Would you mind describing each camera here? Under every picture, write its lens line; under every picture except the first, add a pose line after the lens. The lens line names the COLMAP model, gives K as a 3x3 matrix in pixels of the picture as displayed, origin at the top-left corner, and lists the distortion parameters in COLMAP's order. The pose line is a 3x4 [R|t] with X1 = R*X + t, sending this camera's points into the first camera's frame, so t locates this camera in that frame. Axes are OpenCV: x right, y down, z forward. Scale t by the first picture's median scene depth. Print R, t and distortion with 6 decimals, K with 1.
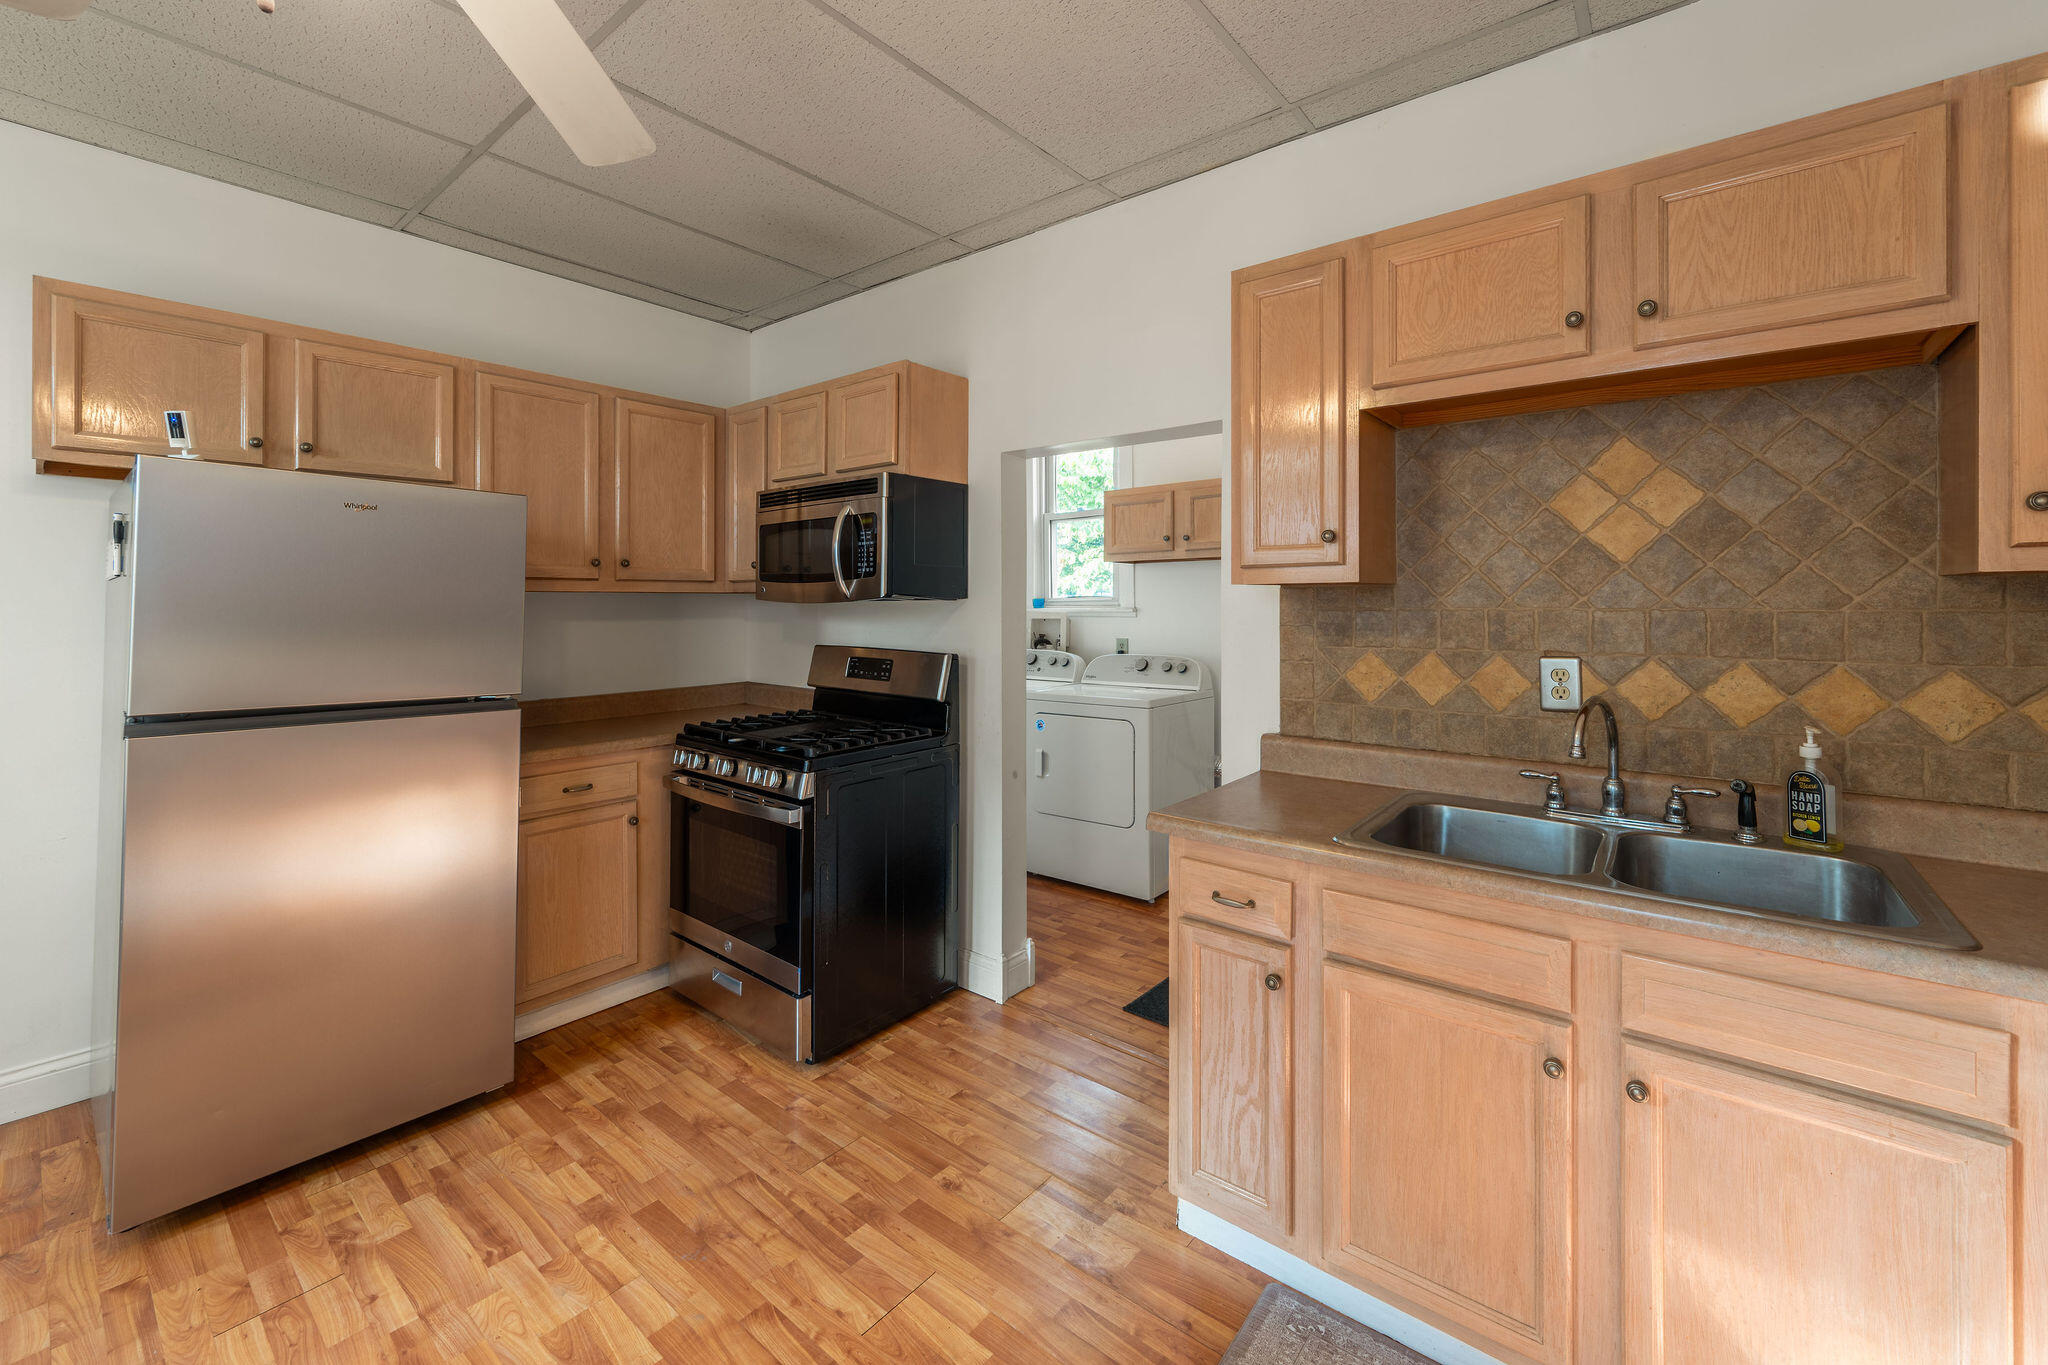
lens RADIAL K [[823.0, 0, 1028.8], [0, 823.0, 589.3], [0, 0, 1]] dist [-0.001043, -0.000028]
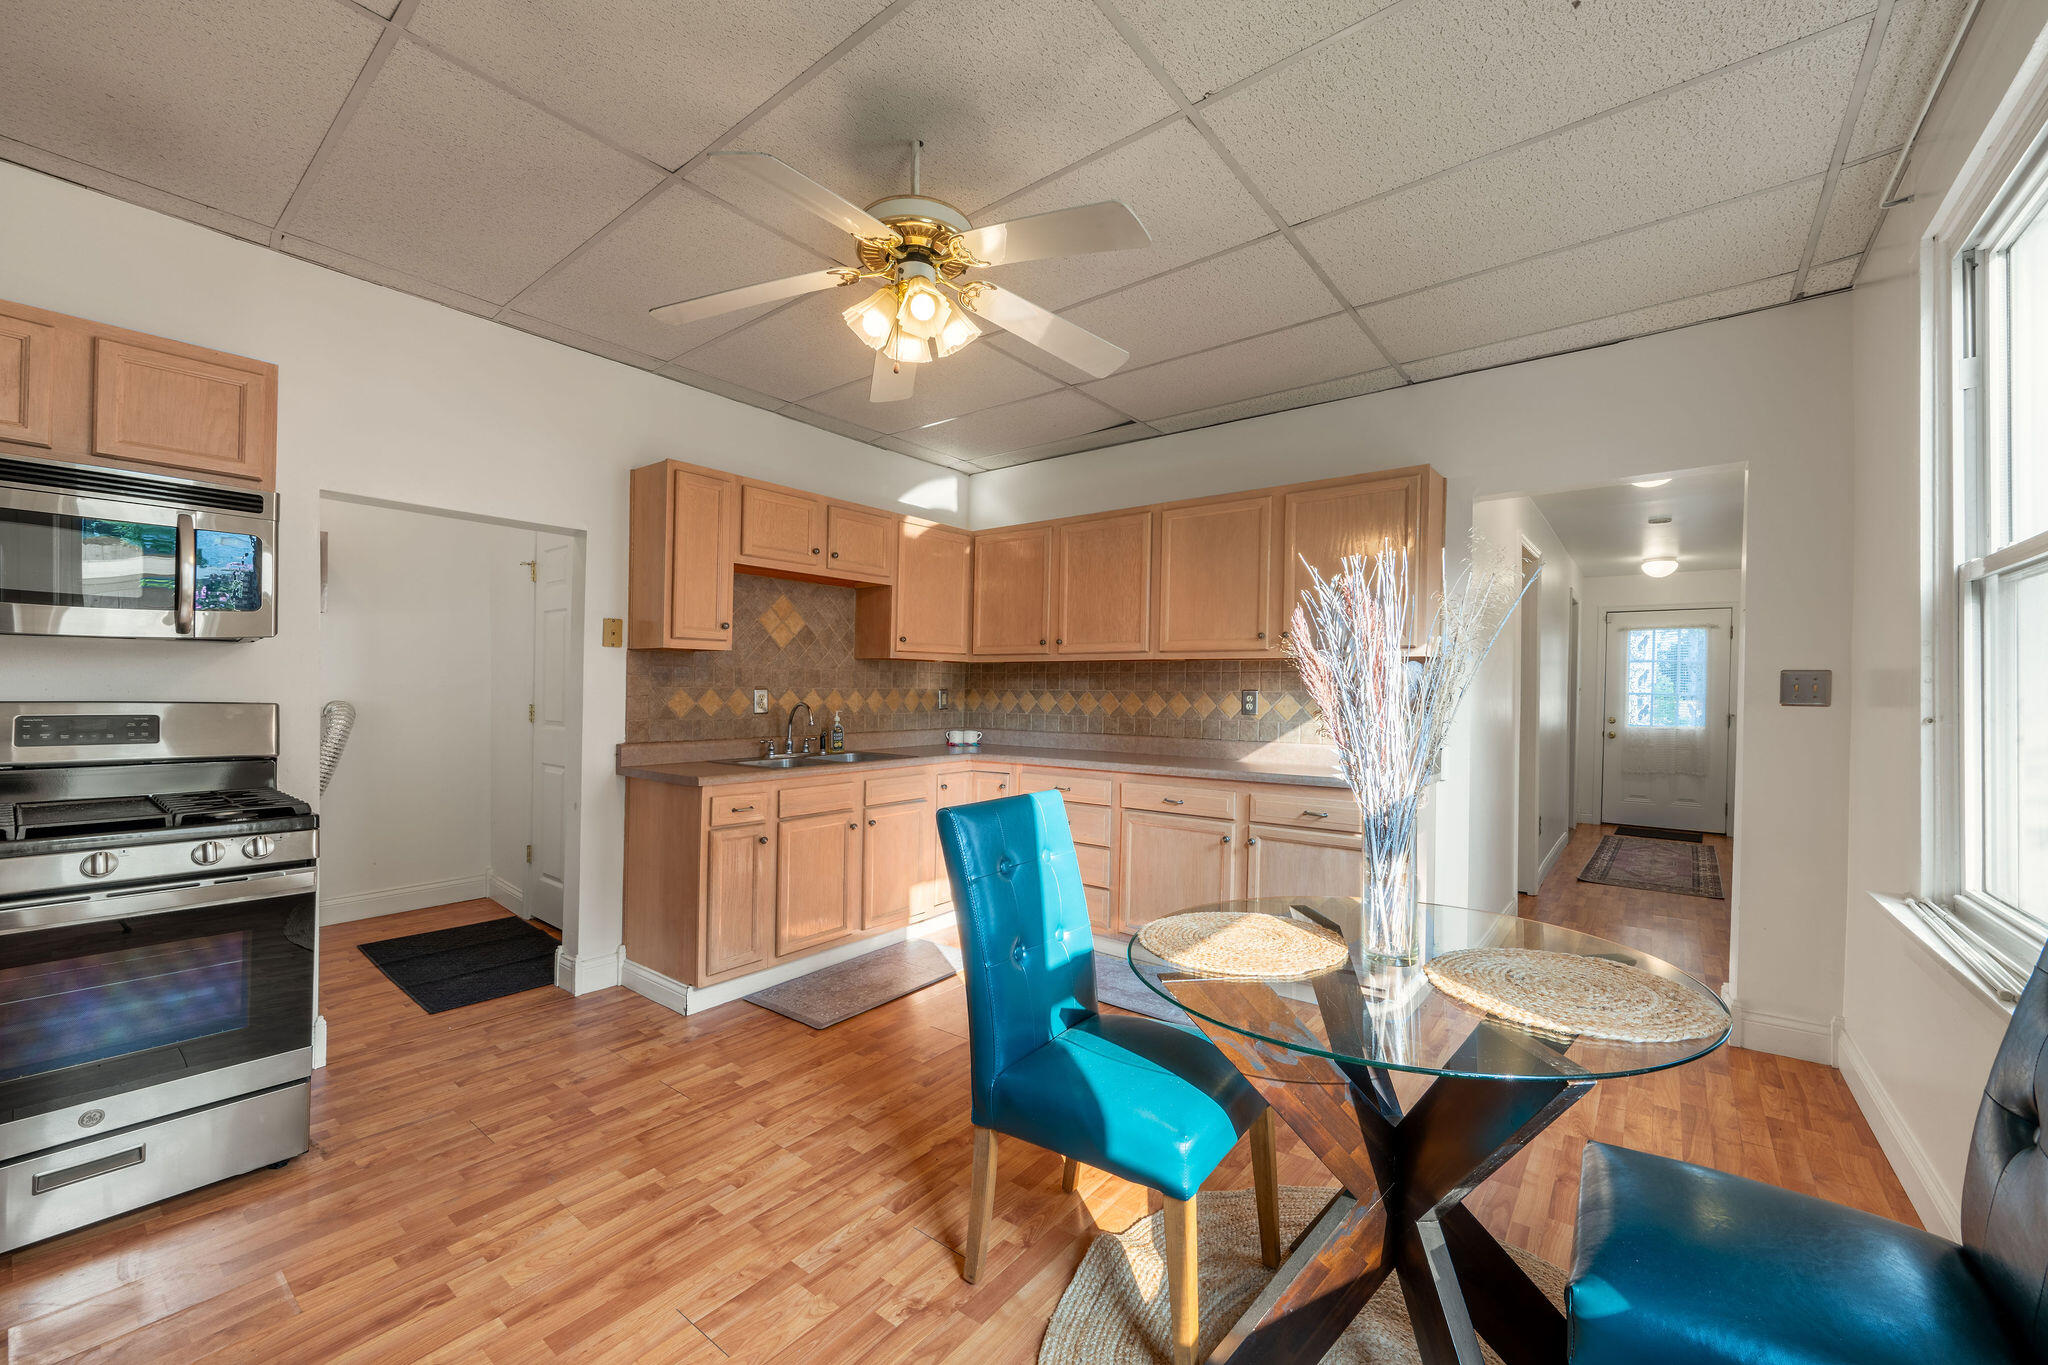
lens RADIAL K [[802.9, 0, 1018.8], [0, 802.9, 691.1], [0, 0, 1]] dist [-0.007590, 0.000567]
pose [[-0.002976, -0.003199, 0.999990, -1.524297], [-0.031157, 0.999510, 0.003105, 0.060448], [-0.999510, -0.031147, -0.003074, 0.321065]]
